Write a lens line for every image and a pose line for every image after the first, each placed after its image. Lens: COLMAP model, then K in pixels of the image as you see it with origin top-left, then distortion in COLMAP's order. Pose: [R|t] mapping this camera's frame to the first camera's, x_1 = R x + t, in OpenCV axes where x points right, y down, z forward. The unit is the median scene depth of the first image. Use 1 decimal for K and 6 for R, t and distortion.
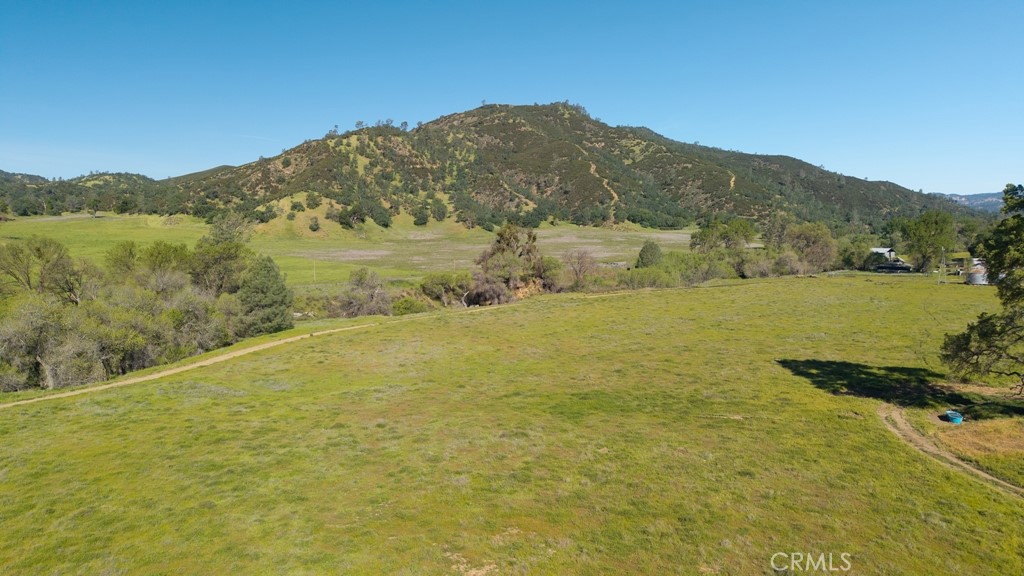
lens RADIAL K [[698.6, 0, 512.0], [0, 698.6, 288.0], [0, 0, 1]] dist [0.002624, -0.002588]
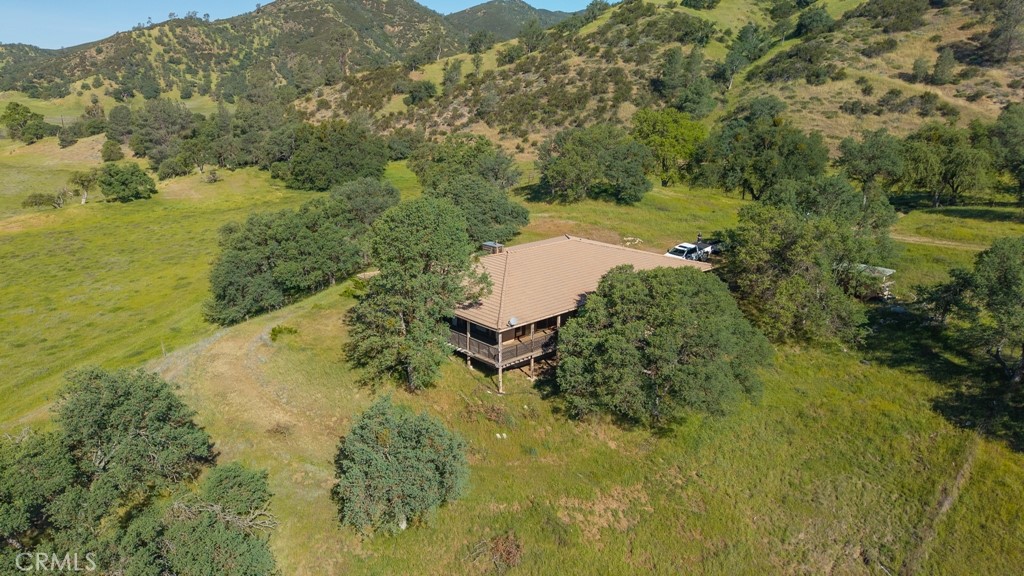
lens RADIAL K [[698.6, 0, 512.0], [0, 698.6, 288.0], [0, 0, 1]] dist [0.002624, -0.002588]
pose [[0.998740, -0.012731, 0.048533, 0.407818], [0.003537, 0.982734, 0.184992, 0.025703], [-0.050050, -0.184587, 0.981541, -0.457913]]
